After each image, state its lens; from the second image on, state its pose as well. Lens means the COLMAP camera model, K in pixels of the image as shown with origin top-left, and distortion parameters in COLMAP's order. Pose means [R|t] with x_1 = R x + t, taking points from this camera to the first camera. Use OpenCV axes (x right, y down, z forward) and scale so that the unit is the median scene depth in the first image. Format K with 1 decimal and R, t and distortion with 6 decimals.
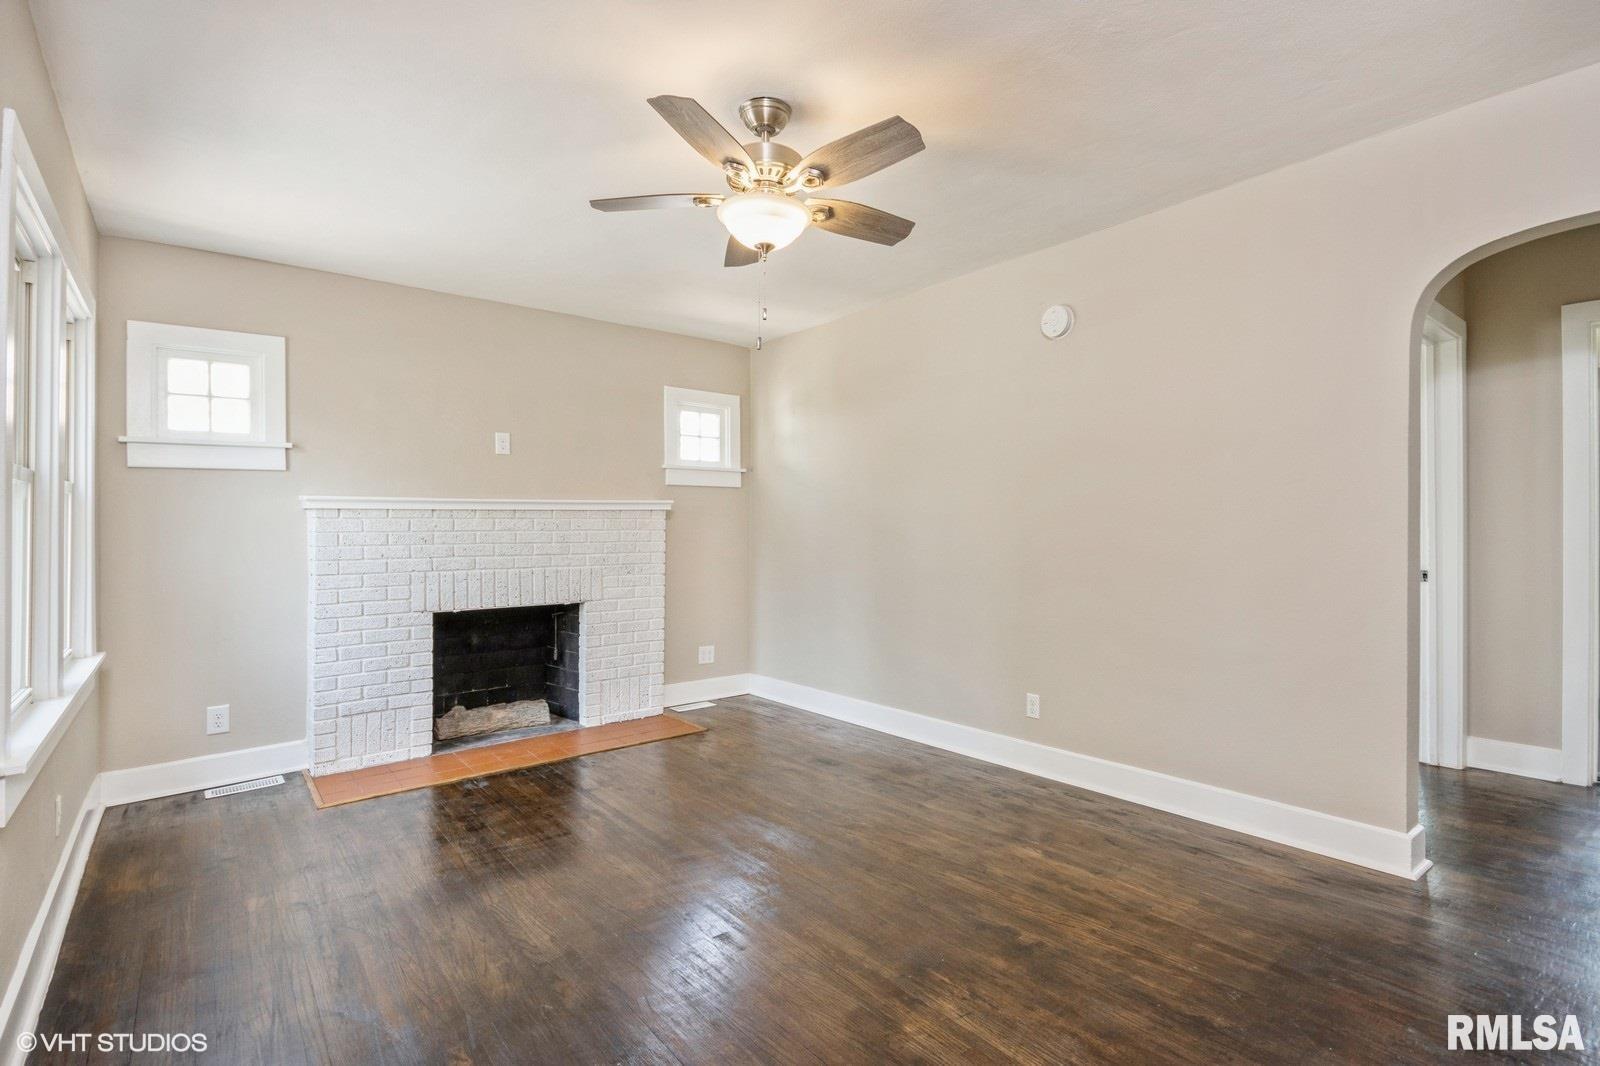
lens RADIAL K [[798.2, 0, 800.0], [0, 798.2, 533.0], [0, 0, 1]] dist [-0.001283, -0.000008]
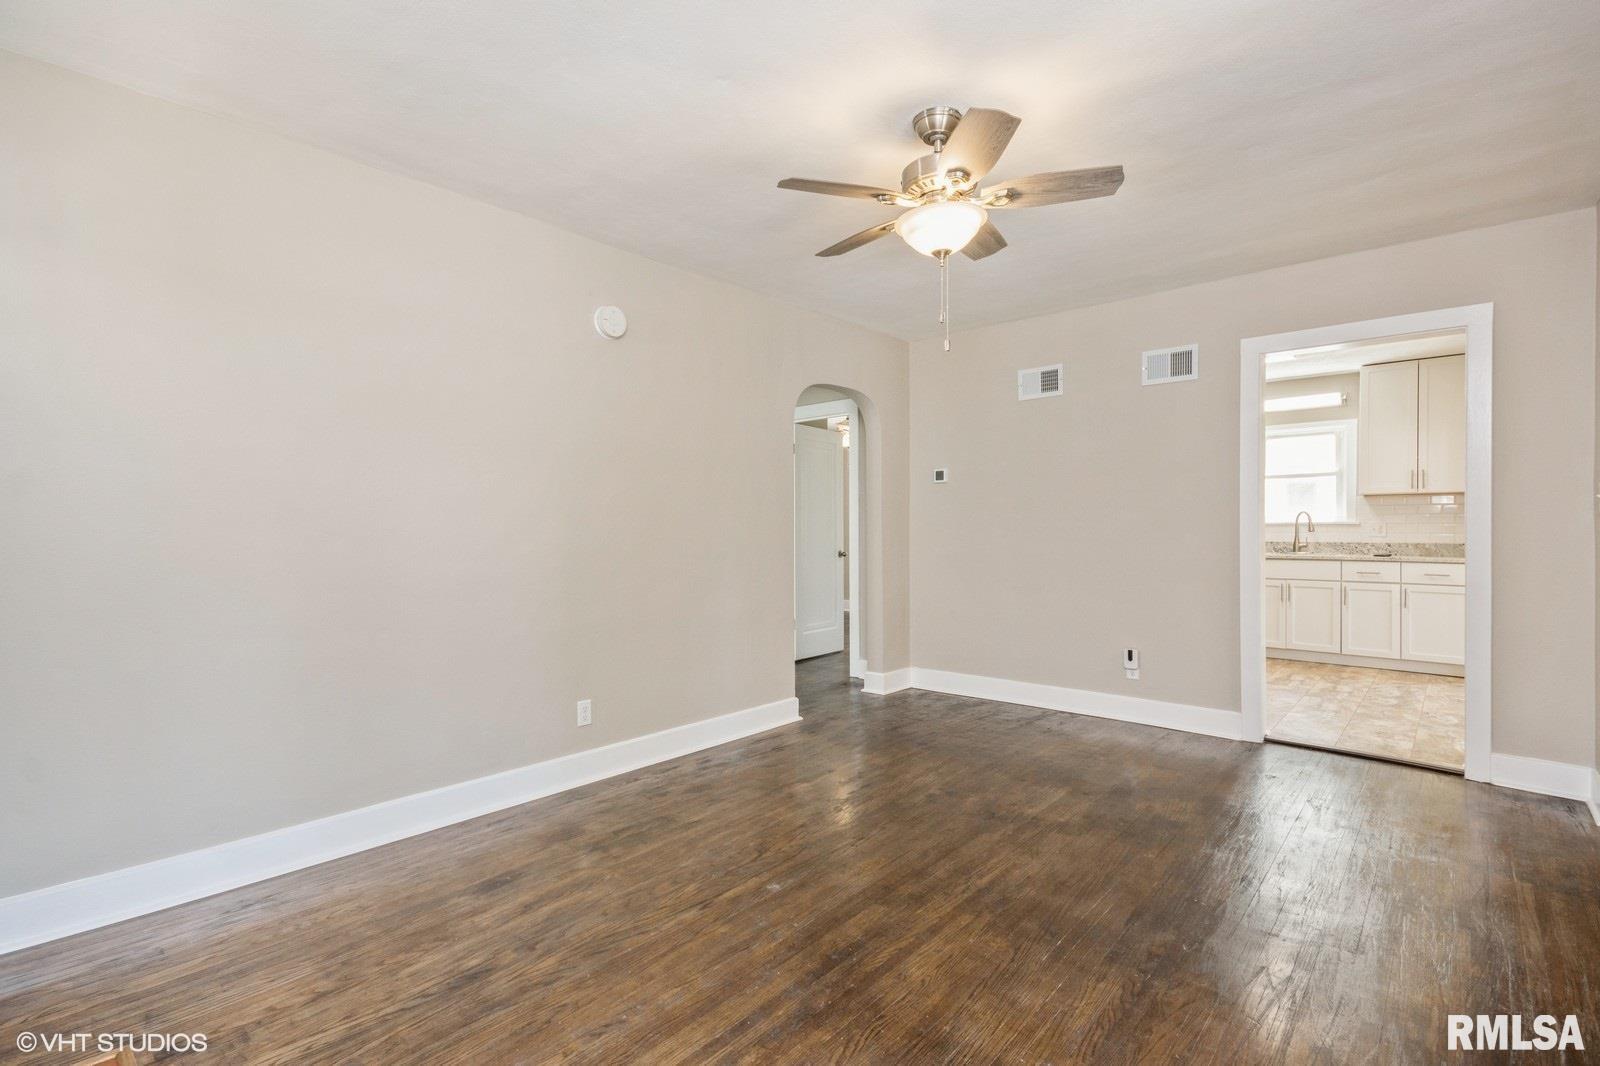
lens RADIAL K [[798.2, 0, 800.0], [0, 798.2, 533.0], [0, 0, 1]] dist [-0.001283, -0.000008]
pose [[-0.226200, 0.004493, 0.974070, -0.800423], [0.008685, 0.999959, -0.002596, 0.007172], [-0.974042, 0.007873, -0.226230, 1.106040]]
